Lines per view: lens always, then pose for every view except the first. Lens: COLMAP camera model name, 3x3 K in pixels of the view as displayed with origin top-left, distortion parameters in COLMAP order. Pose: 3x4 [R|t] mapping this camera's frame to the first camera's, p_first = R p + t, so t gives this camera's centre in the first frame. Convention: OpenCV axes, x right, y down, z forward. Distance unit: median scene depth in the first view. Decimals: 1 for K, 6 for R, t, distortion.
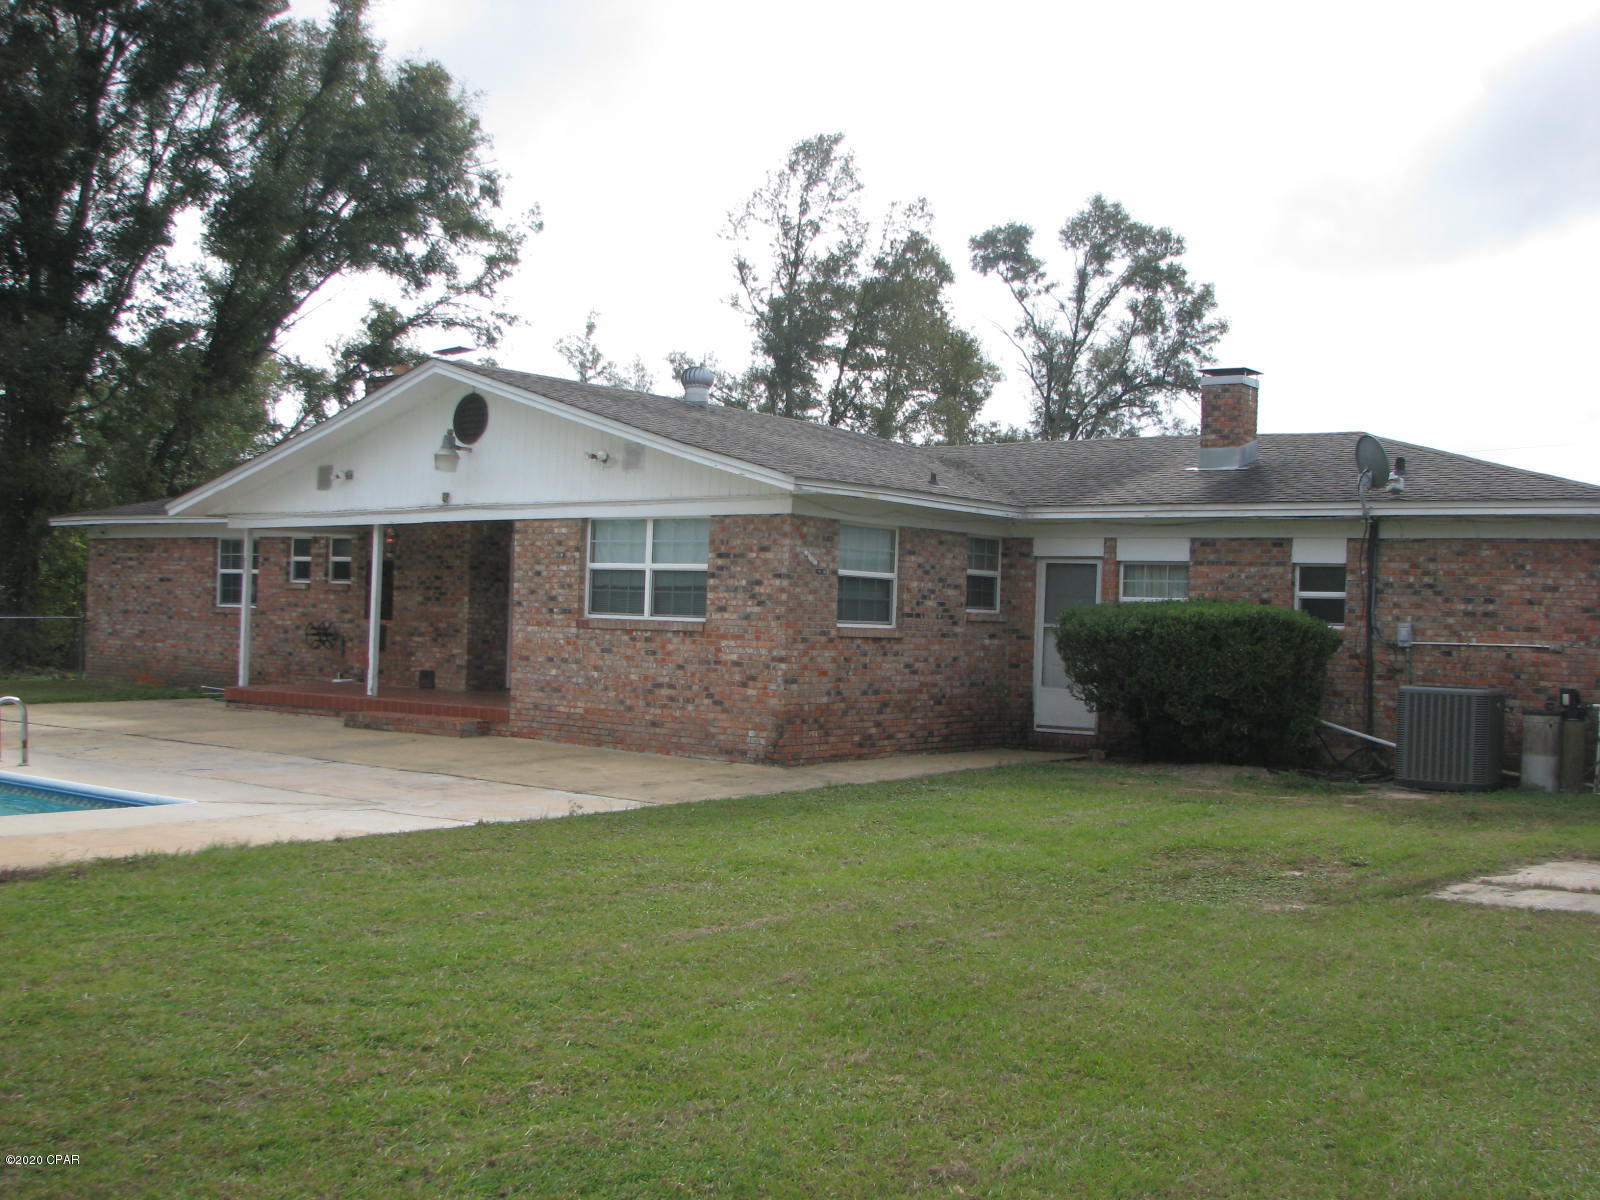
lens RADIAL K [[1747.1, 0, 787.4], [0, 1747.1, 598.2], [0, 0, 1]] dist [-0.100332, 0.000000]
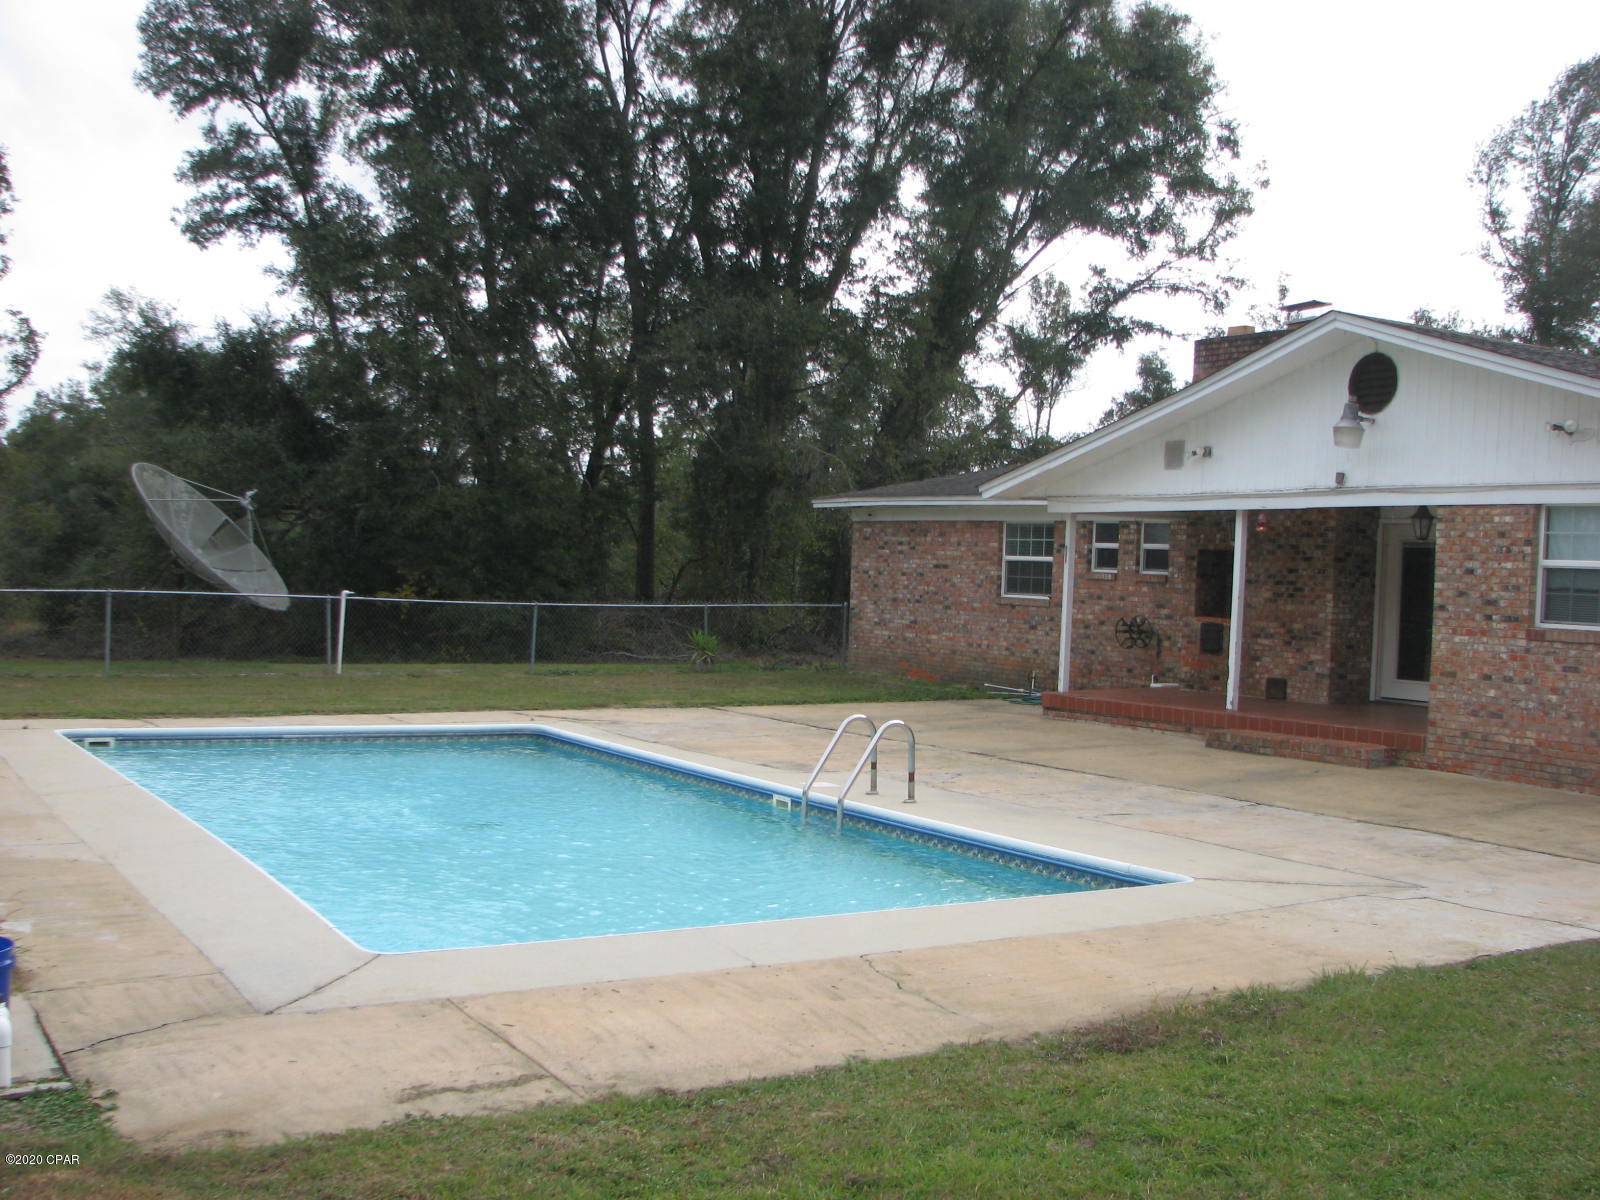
lens RADIAL K [[1747.1, 0, 799.8], [0, 1747.1, 591.0], [0, 0, 1]] dist [-0.100332, 0.000000]
pose [[0.939109, 0.011544, -0.343425, -0.119251], [-0.007839, 0.999895, 0.012173, -0.009167], [0.343529, -0.008739, 0.939101, 0.101306]]
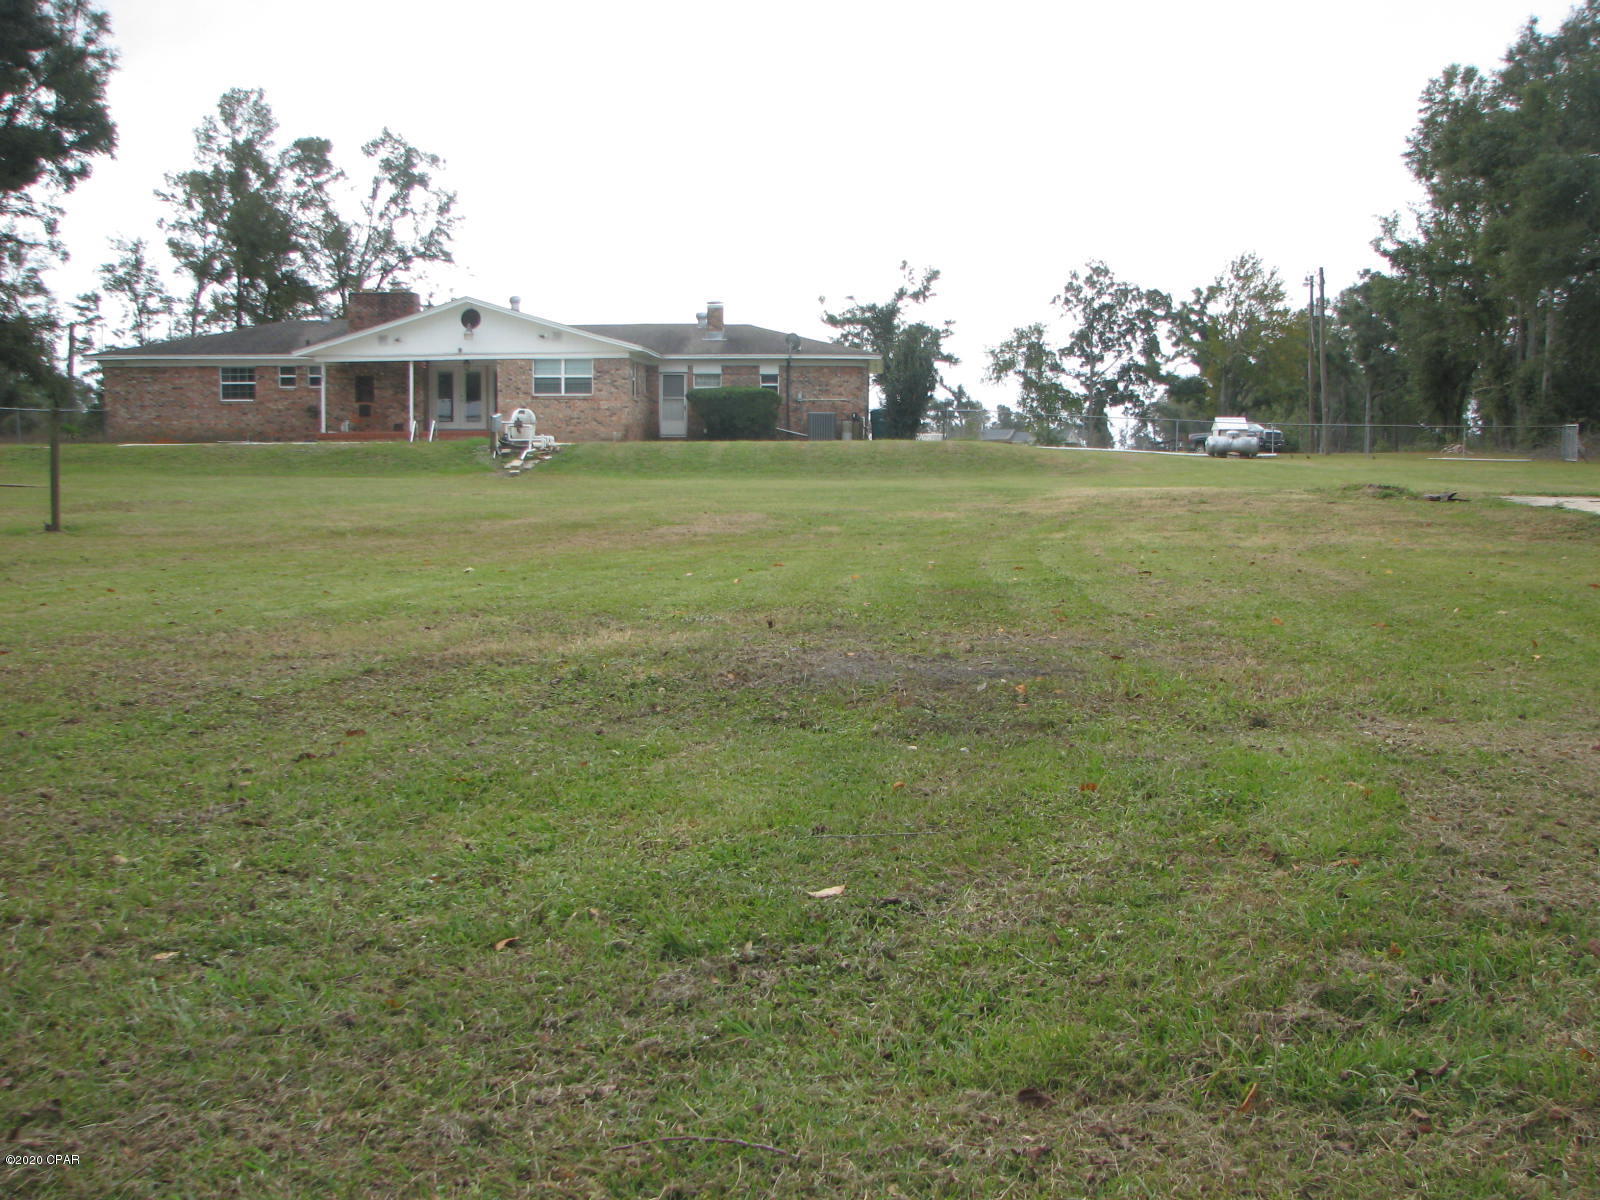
lens RADIAL K [[1747.1, 0, 807.7], [0, 1747.1, 604.7], [0, 0, 1]] dist [-0.100332, 0.000000]
pose [[0.828556, -0.074440, 0.554935, -0.937674], [0.015637, 0.993812, 0.109965, 0.031806], [-0.559687, -0.082434, 0.824594, -1.088400]]
